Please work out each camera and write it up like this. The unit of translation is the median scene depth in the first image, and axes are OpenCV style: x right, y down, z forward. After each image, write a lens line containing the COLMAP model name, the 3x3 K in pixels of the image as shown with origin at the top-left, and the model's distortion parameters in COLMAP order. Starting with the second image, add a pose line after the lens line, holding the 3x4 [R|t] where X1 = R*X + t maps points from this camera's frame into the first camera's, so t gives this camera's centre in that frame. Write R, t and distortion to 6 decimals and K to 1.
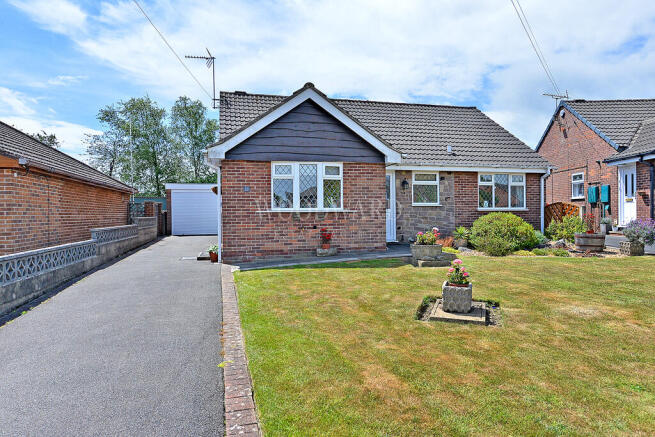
lens RADIAL K [[420.7, 0, 327.5], [0, 420.7, 218.5], [0, 0, 1]] dist [-0.002399, -0.001204]
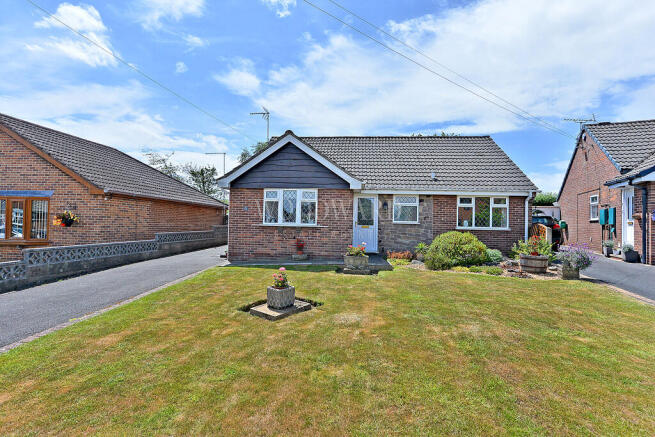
lens RADIAL K [[341.2, 0, 327.5], [0, 341.2, 218.5], [0, 0, 1]] dist [-0.004069, -0.000651]
pose [[0.941686, 0.023979, -0.335639, 0.355036], [-0.032839, 0.999245, -0.020748, -0.017608], [0.334888, 0.030560, 0.941762, 0.018257]]
